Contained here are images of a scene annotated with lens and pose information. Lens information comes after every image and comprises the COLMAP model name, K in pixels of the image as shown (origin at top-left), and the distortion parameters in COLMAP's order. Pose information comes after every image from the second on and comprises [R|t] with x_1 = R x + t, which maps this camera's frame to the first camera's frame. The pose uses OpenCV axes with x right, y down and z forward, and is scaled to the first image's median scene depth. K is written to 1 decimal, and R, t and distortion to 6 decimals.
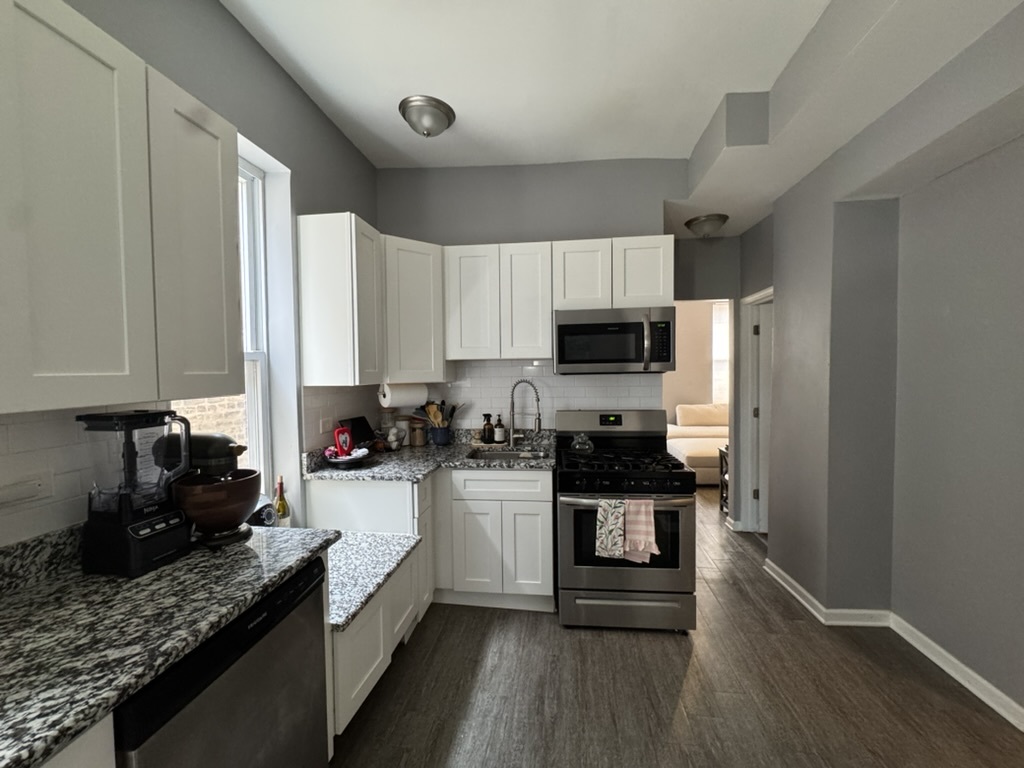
lens RADIAL K [[411.2, 0, 512.0], [0, 411.2, 384.0], [0, 0, 1]] dist [-0.000694, -0.000063]
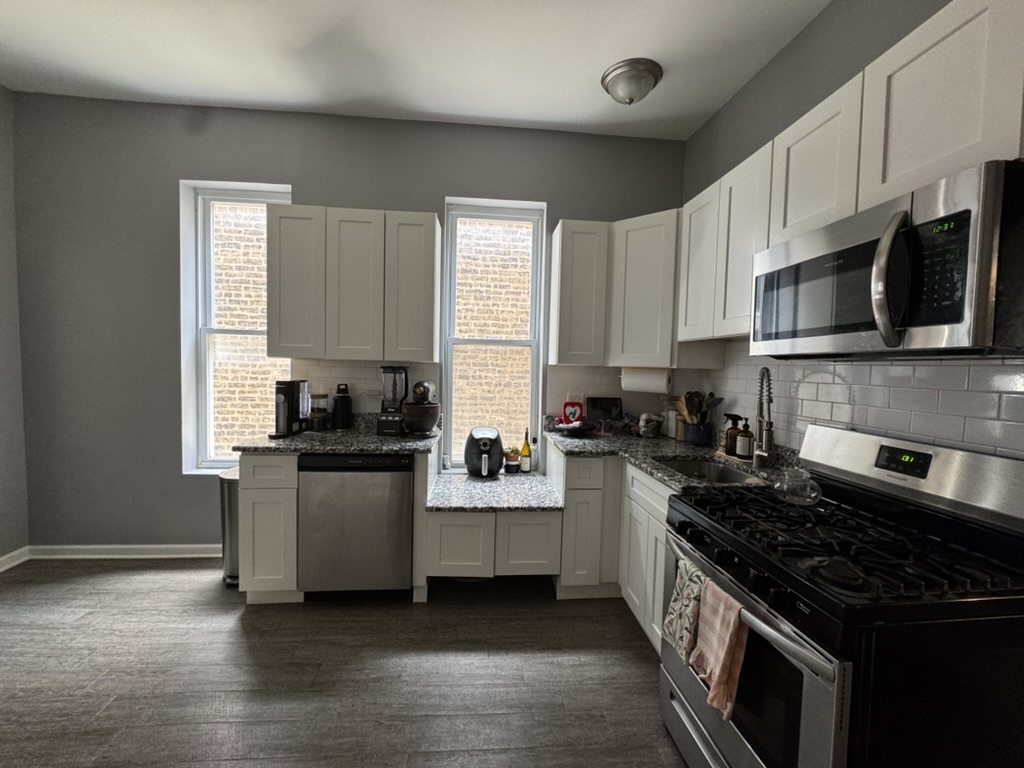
lens RADIAL K [[411.2, 0, 512.0], [0, 411.2, 384.0], [0, 0, 1]] dist [-0.000694, -0.000063]
pose [[0.209649, 0.062314, -0.975789, 0.565804], [-0.059231, 0.996944, 0.050939, 0.005247], [0.975981, 0.047117, 0.212700, 0.462875]]
